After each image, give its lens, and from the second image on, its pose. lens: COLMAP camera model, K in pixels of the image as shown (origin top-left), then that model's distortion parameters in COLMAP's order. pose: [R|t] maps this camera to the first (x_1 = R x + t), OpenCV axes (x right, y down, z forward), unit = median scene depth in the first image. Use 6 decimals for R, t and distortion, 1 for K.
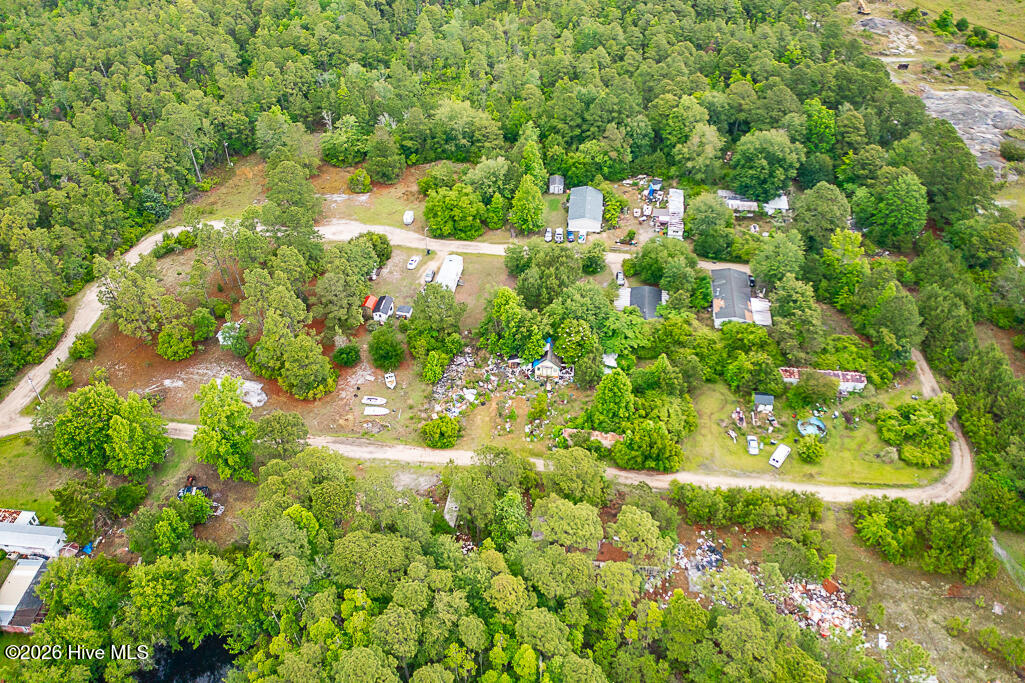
lens RADIAL K [[802.3, 0, 503.6], [0, 802.3, 340.4], [0, 0, 1]] dist [-0.030144, 0.008227]
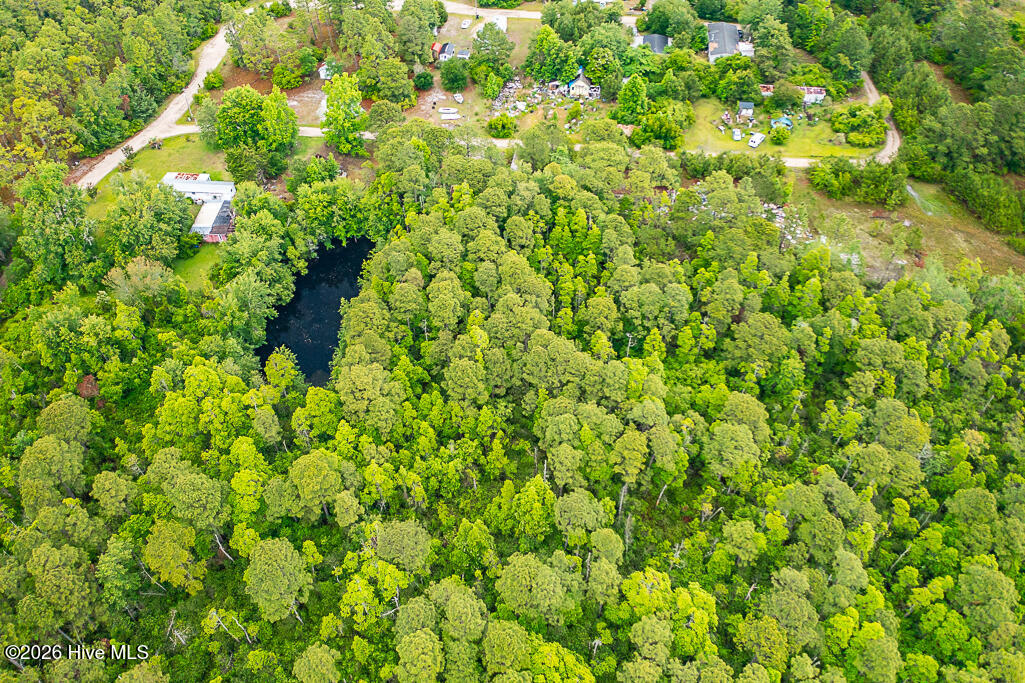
lens RADIAL K [[802.3, 0, 503.6], [0, 802.3, 340.4], [0, 0, 1]] dist [-0.030144, 0.008227]
pose [[0.999913, -0.012196, 0.004968, -0.079956], [0.011481, 0.992106, 0.124875, 0.277228], [-0.006452, -0.124807, 0.992160, -0.329765]]
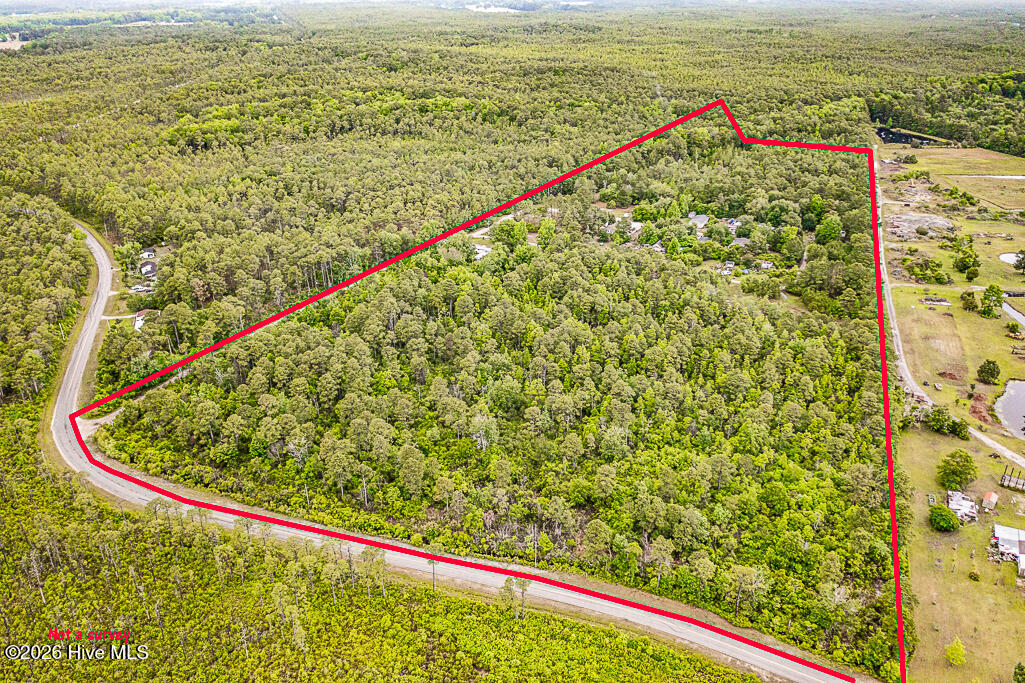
lens RADIAL K [[802.3, 0, 503.6], [0, 802.3, 340.4], [0, 0, 1]] dist [-0.030144, 0.008227]
pose [[0.920165, 0.167791, -0.353754, 0.602880], [-0.256962, 0.940507, -0.222299, 1.092313], [0.295409, 0.295454, 0.908538, -1.583329]]
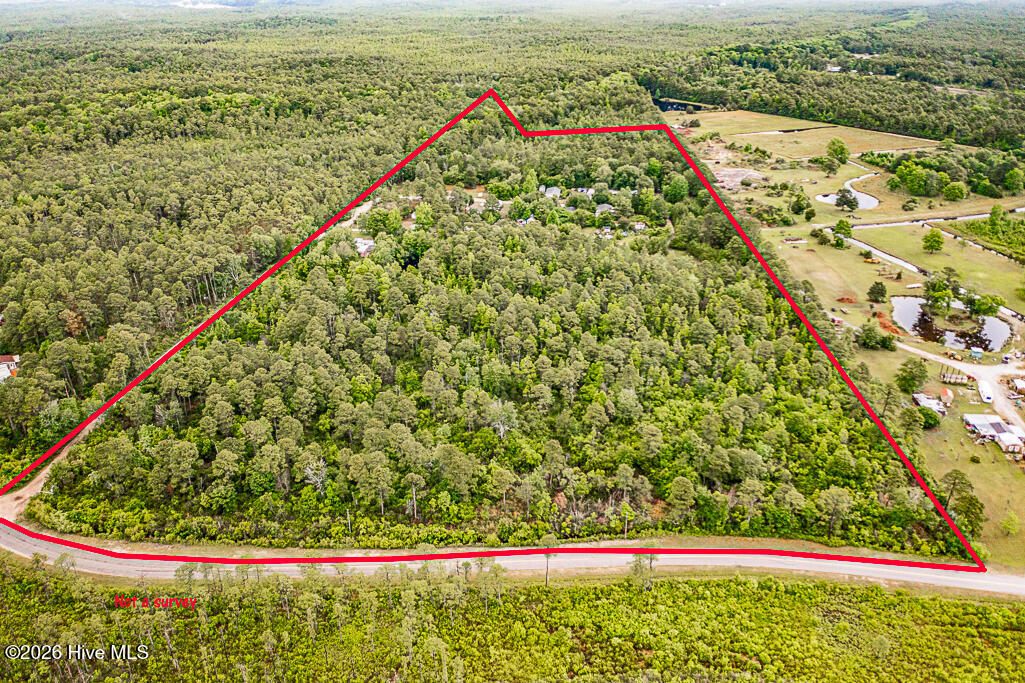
lens RADIAL K [[802.3, 0, 503.6], [0, 802.3, 340.4], [0, 0, 1]] dist [-0.030144, 0.008227]
pose [[0.998612, 0.023182, -0.047293, 0.099534], [-0.034905, 0.963711, -0.264655, 1.178080], [0.039442, 0.265939, 0.963183, -1.583420]]
